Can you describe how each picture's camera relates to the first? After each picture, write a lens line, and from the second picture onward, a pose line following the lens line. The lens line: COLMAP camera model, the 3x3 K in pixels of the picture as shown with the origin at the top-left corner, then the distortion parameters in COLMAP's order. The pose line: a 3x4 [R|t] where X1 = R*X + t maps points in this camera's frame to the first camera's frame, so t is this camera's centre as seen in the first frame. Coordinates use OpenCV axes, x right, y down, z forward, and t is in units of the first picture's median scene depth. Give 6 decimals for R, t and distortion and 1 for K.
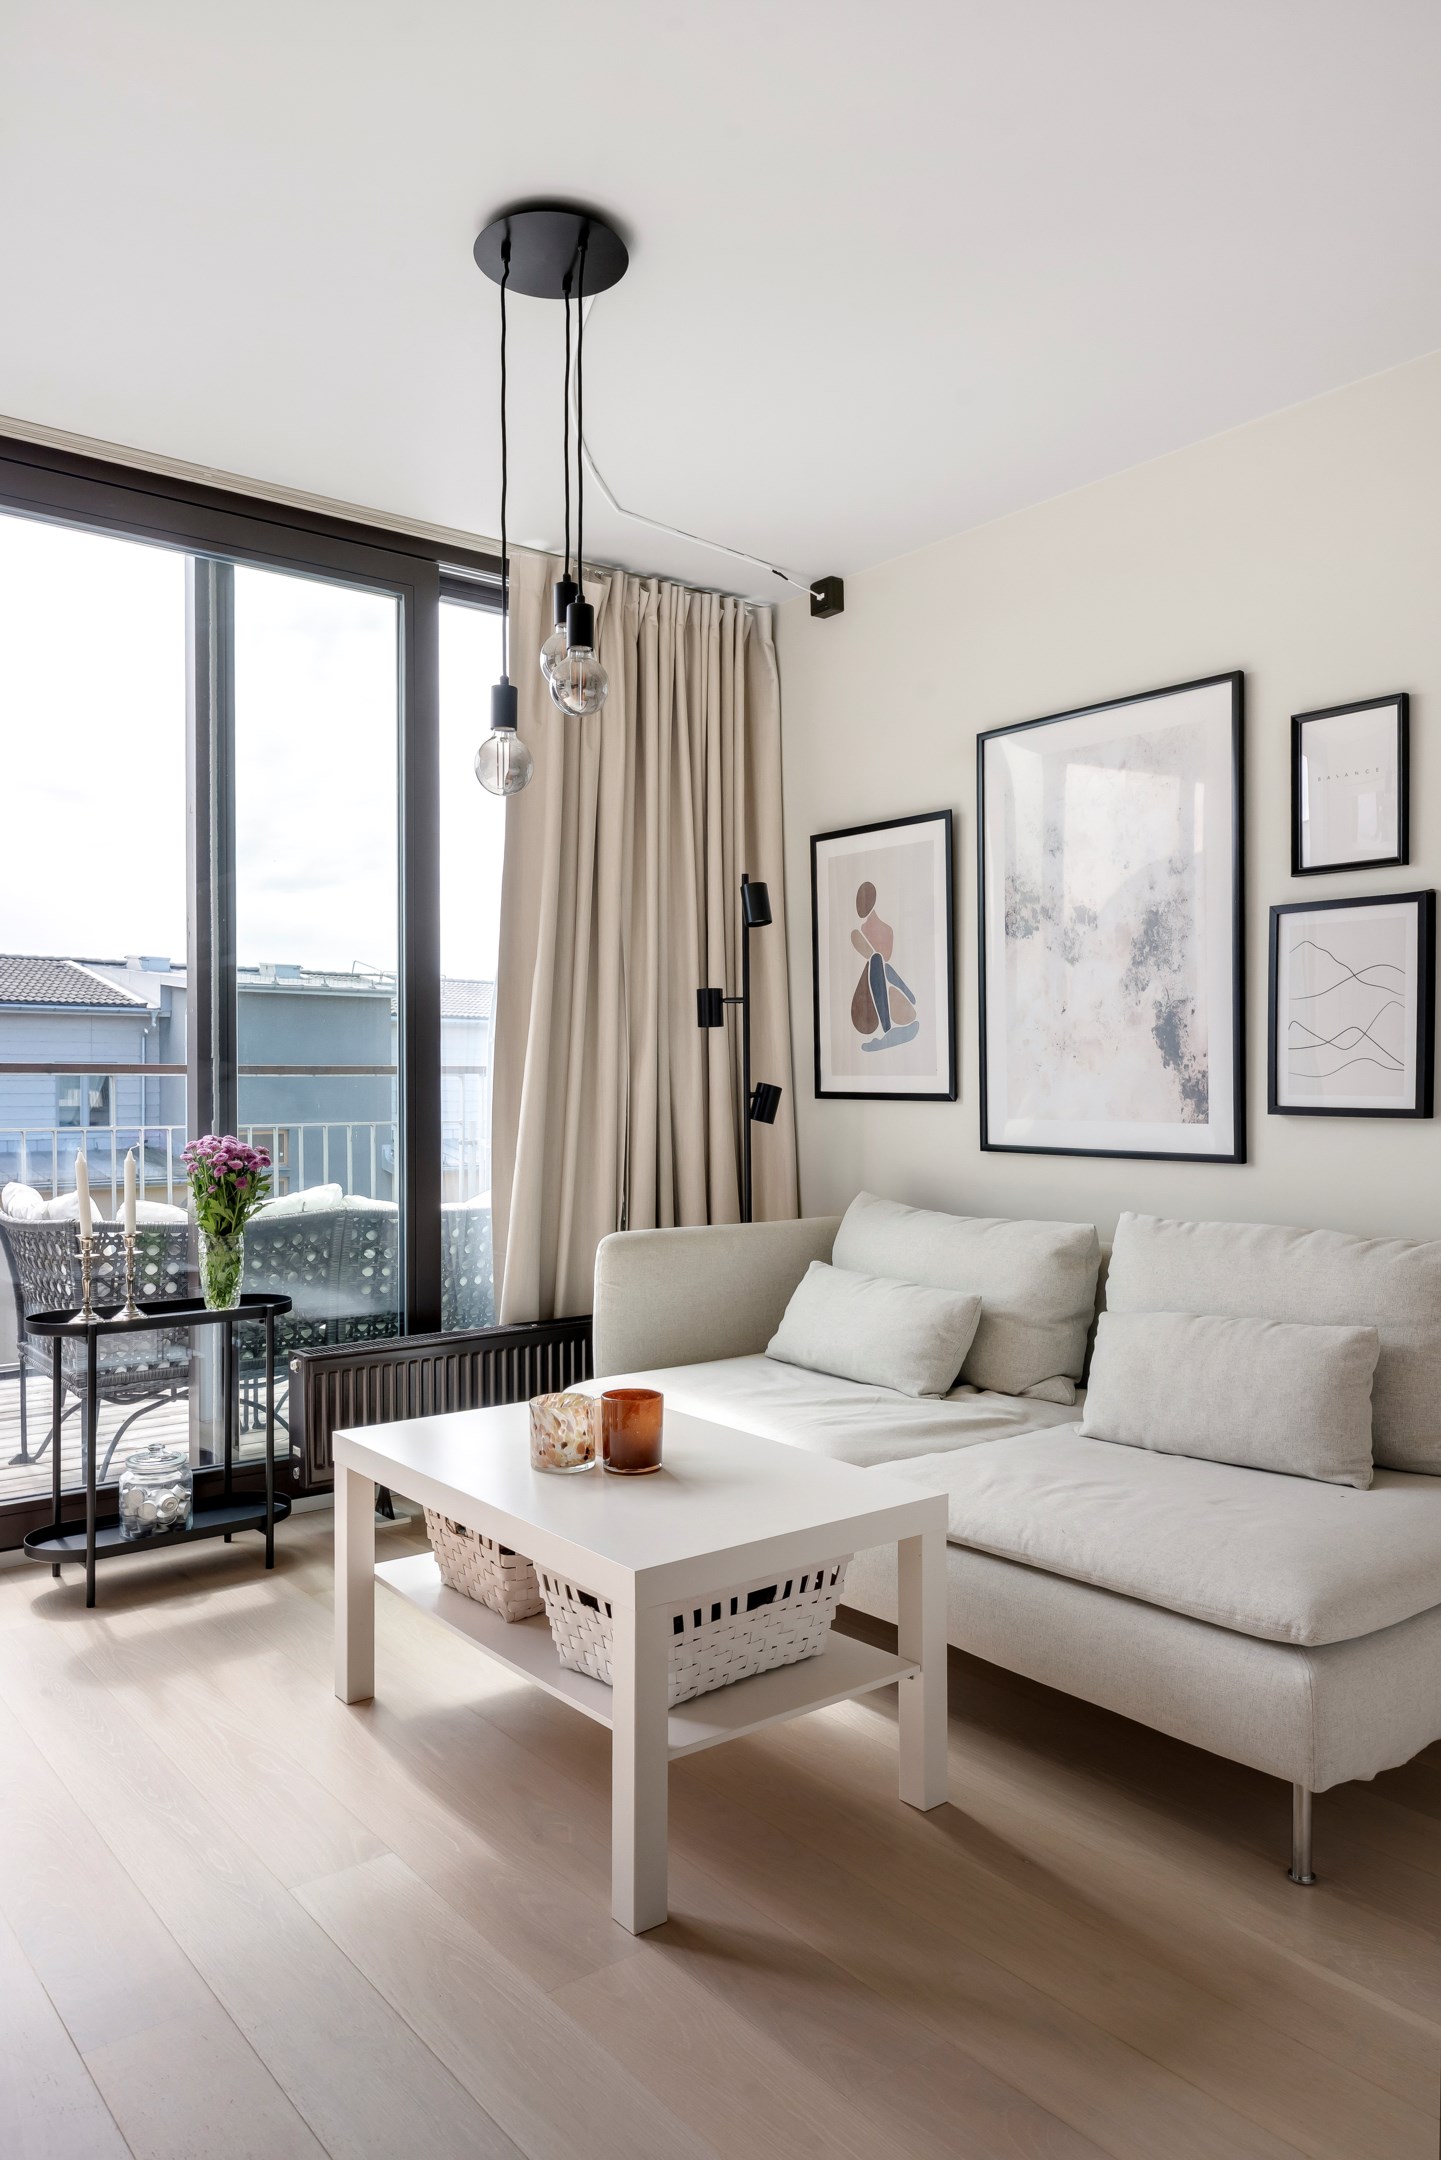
lens RADIAL K [[1487.8, 0, 723.2], [0, 1487.8, 1101.2], [0, 0, 1]] dist [-0.000902, 0.001708]
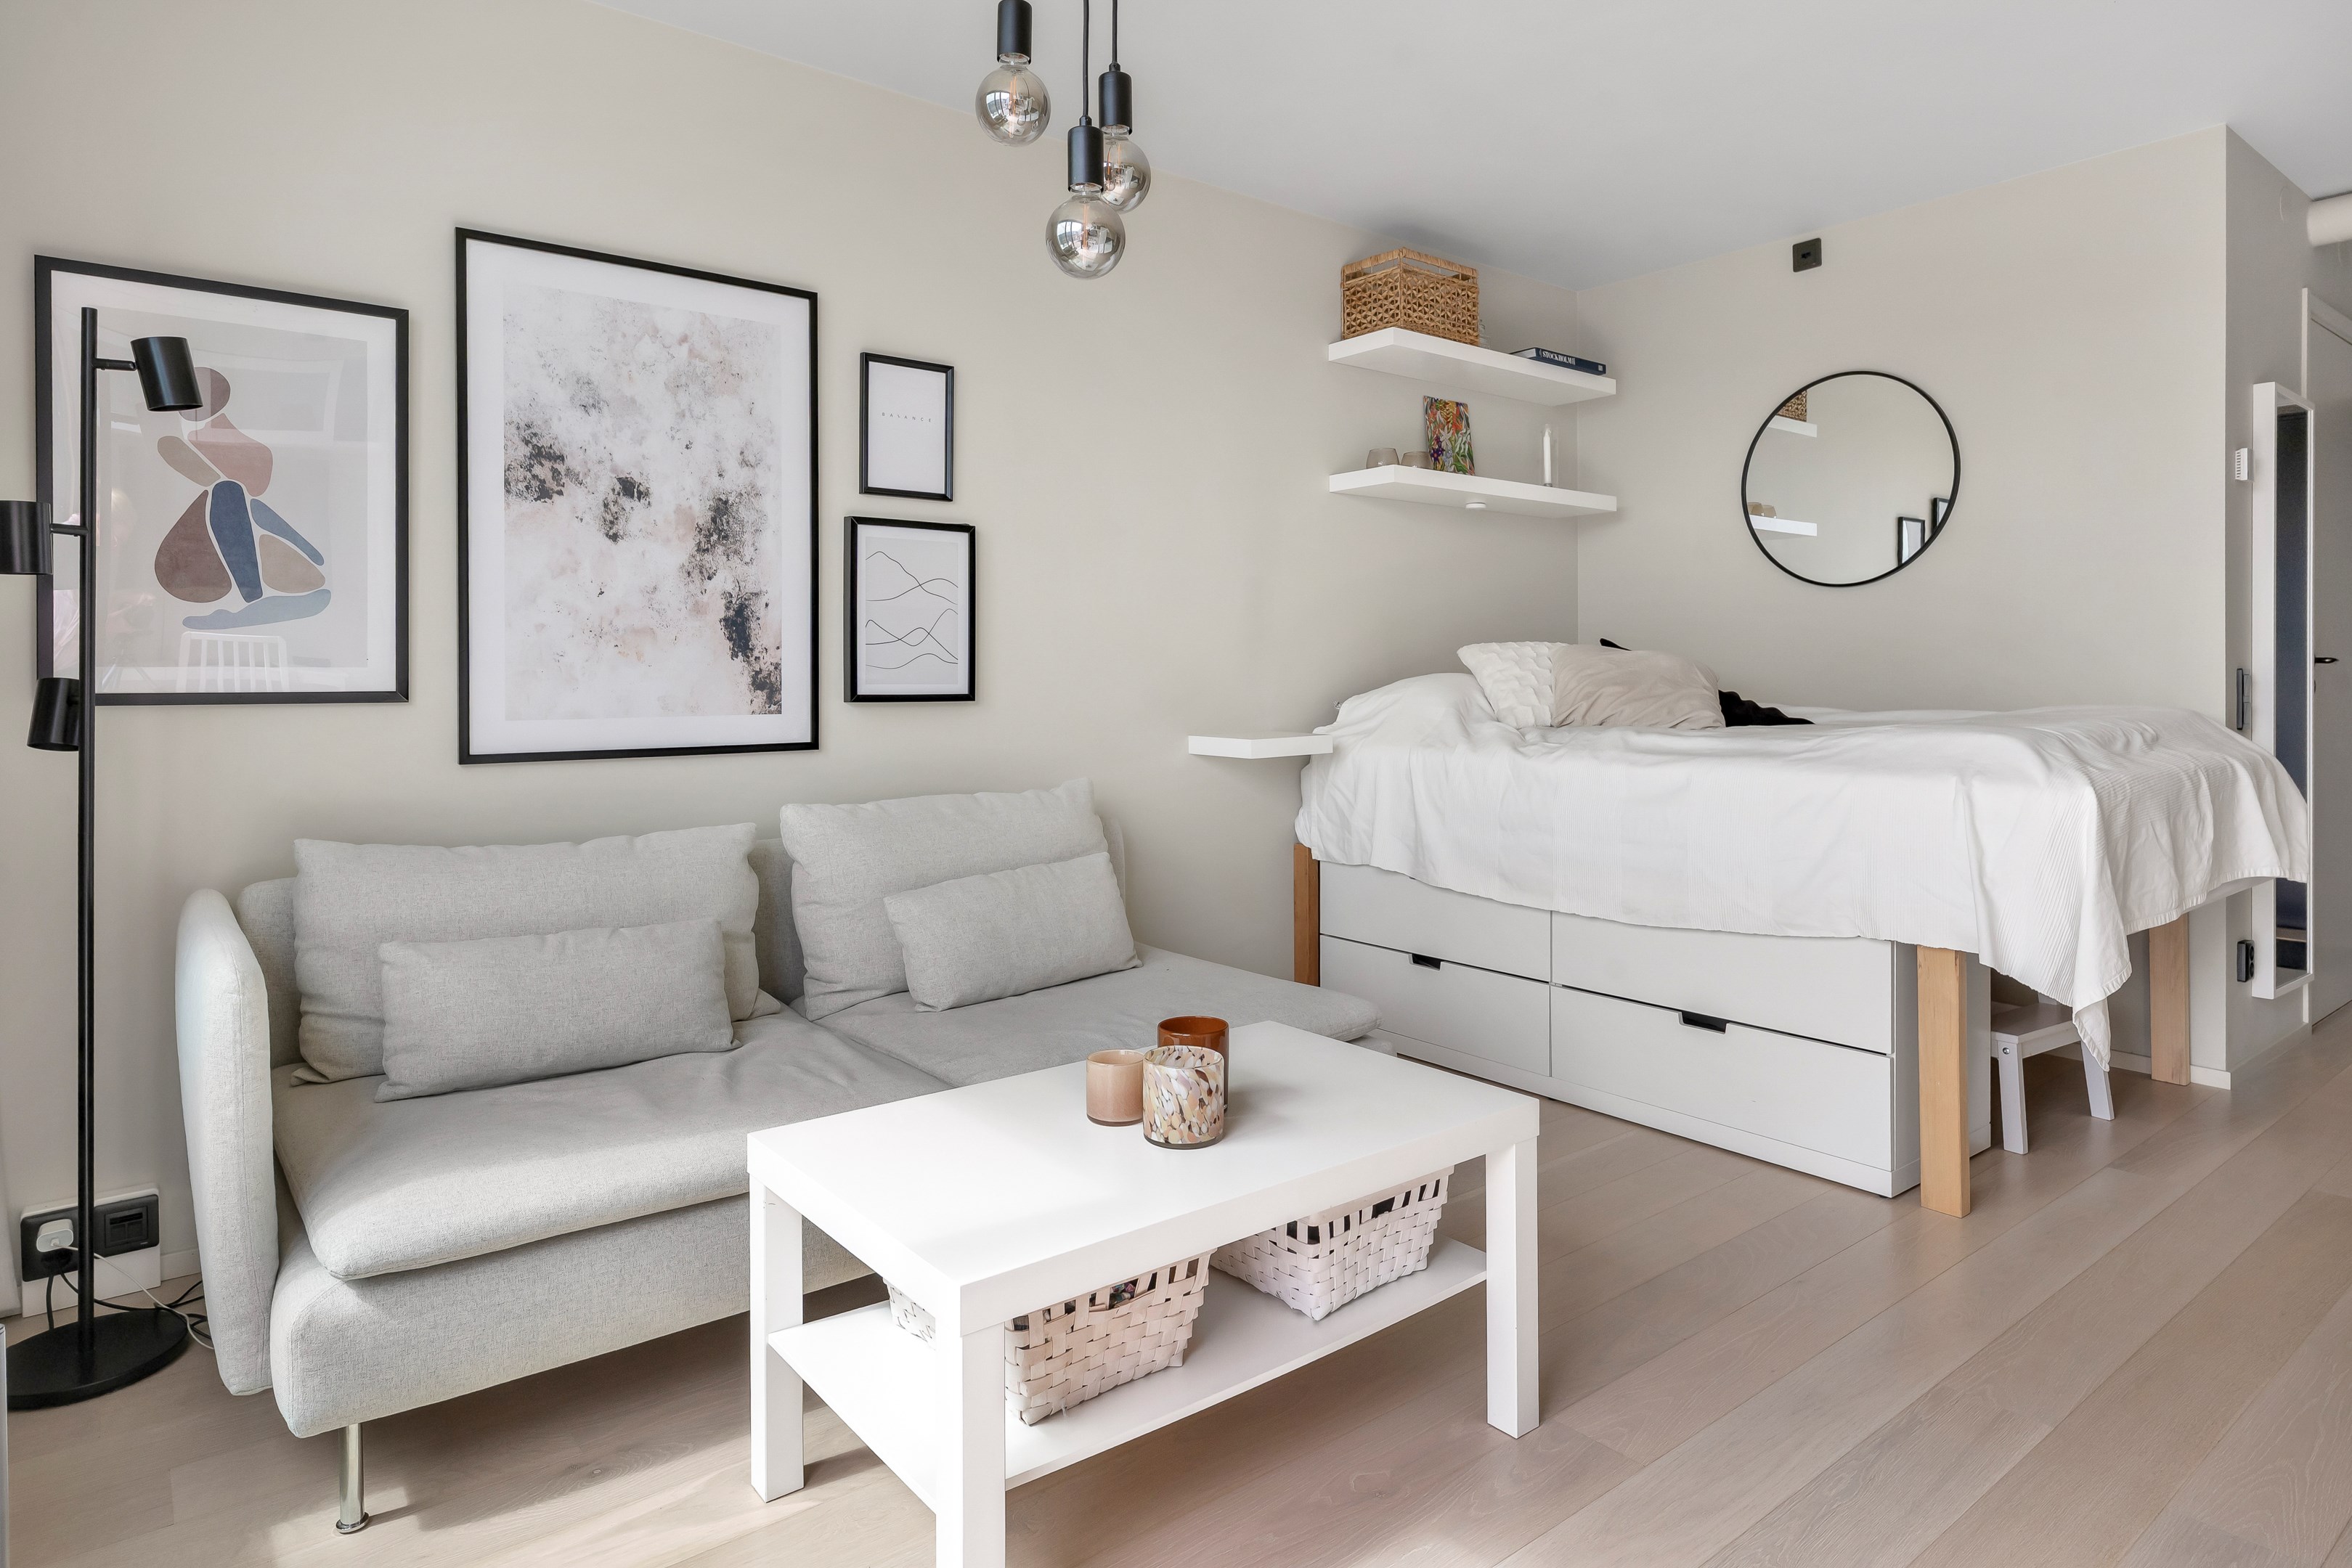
lens RADIAL K [[1349.8, 0, 1180.2], [0, 1349.8, 676.1], [0, 0, 1]] dist [0.002937, -0.000599]
pose [[-0.005453, -0.001672, 0.999984, -0.607642], [0.018991, 0.999818, 0.001776, -0.007470], [-0.999805, 0.019000, -0.005420, 0.713132]]
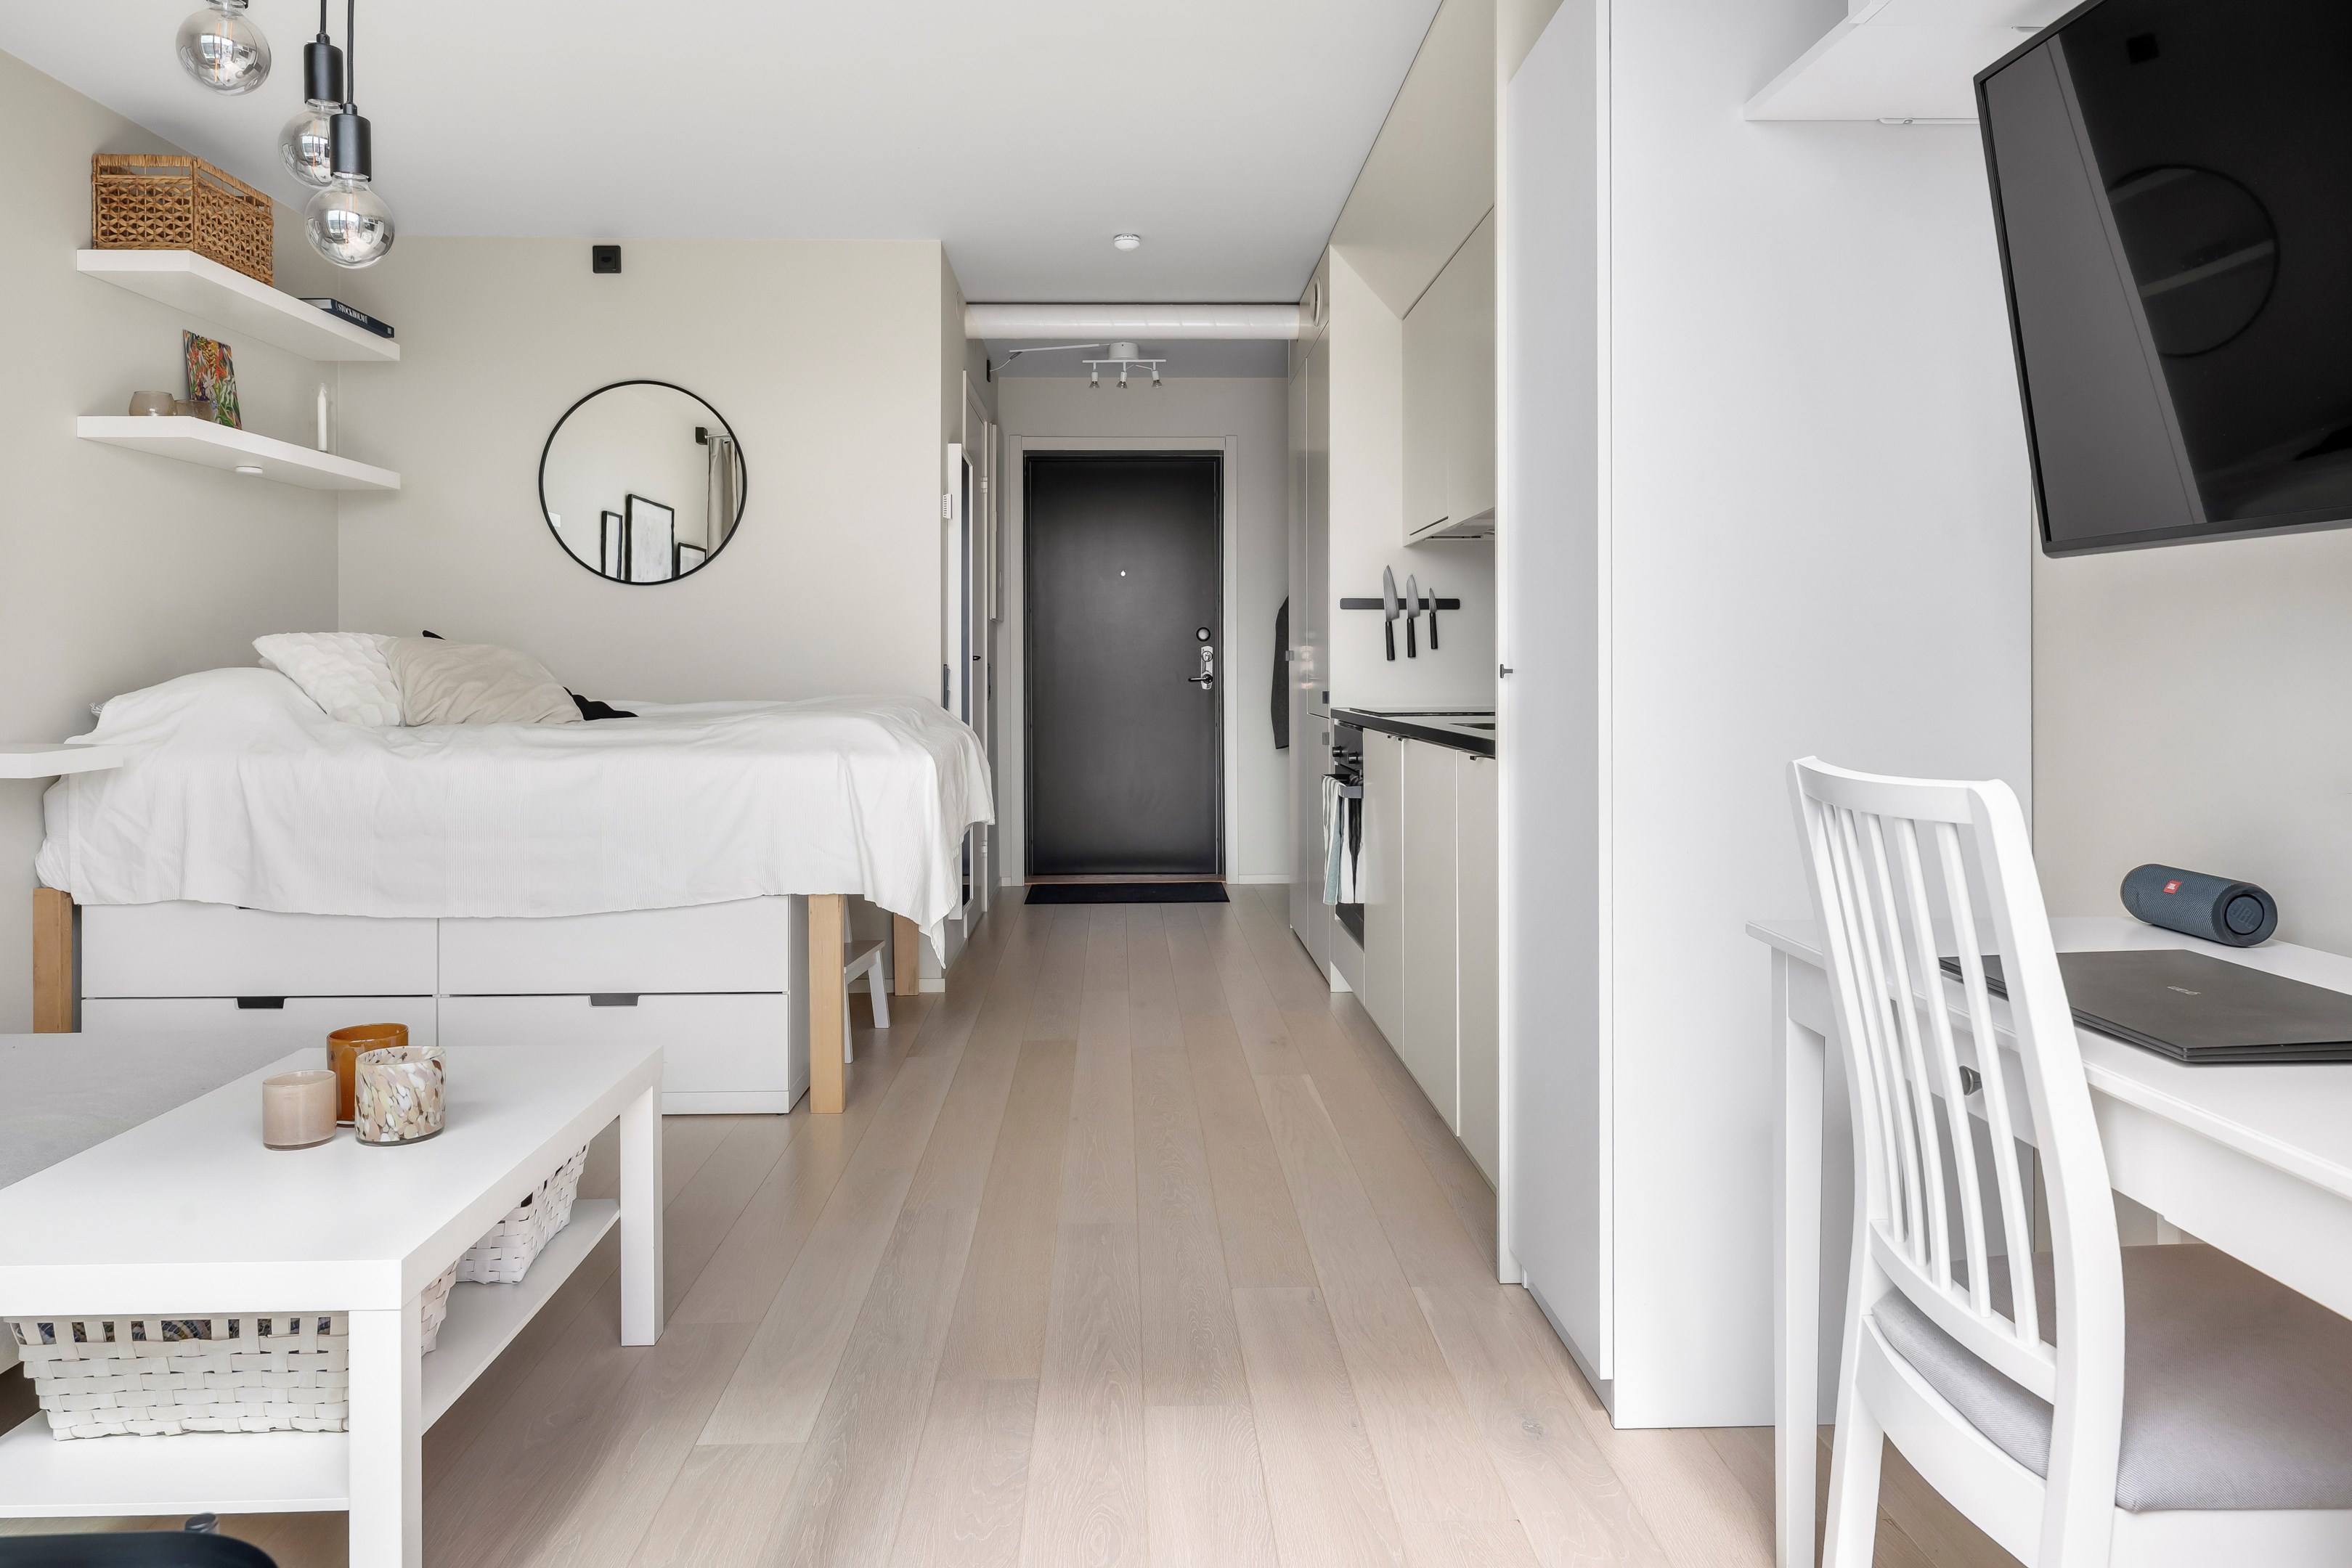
lens RADIAL K [[1600.5, 0, 1176.3], [0, 1600.5, 663.3], [0, 0, 1]] dist [0.000366, -0.001693]
pose [[-0.807173, 0.001192, 0.590314, -0.691025], [0.010710, 0.999863, 0.012626, -0.014536], [-0.590218, 0.016513, -0.807075, 1.035347]]
